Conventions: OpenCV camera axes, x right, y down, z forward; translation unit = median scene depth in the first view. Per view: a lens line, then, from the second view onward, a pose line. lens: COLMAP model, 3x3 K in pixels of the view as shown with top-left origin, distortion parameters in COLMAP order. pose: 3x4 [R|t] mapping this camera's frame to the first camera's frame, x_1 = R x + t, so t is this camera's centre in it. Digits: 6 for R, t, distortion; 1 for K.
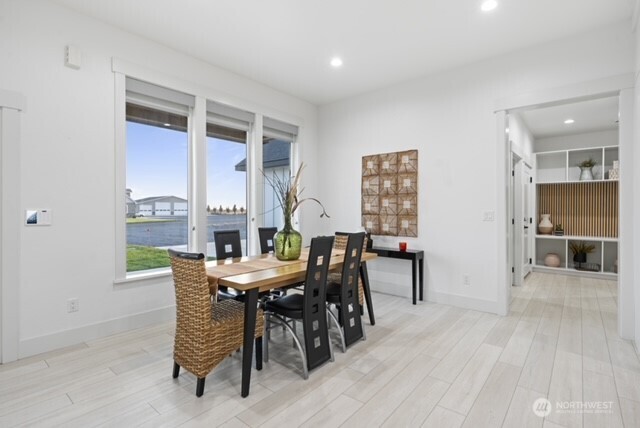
lens RADIAL K [[303.7, 0, 320.0], [0, 303.7, 214.0], [0, 0, 1]] dist [-0.002153, -0.000178]
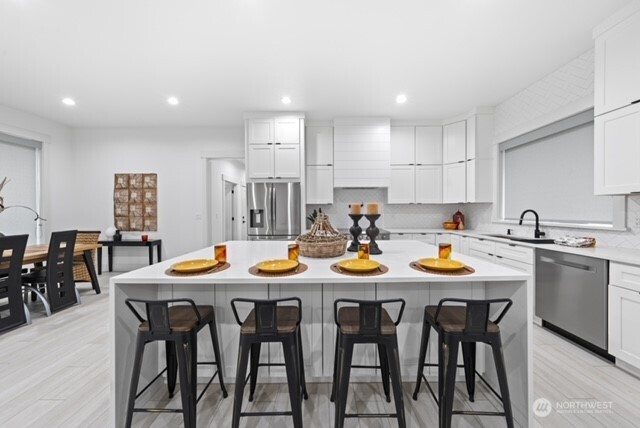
lens RADIAL K [[218.0, 0, 320.0], [0, 218.0, 214.0], [0, 0, 1]] dist [-0.000379, -0.000066]
pose [[0.790683, -0.010661, 0.612133, 0.287082], [0.009944, 0.999940, 0.004571, -0.006159], [-0.612145, 0.002473, 0.790742, -0.354526]]
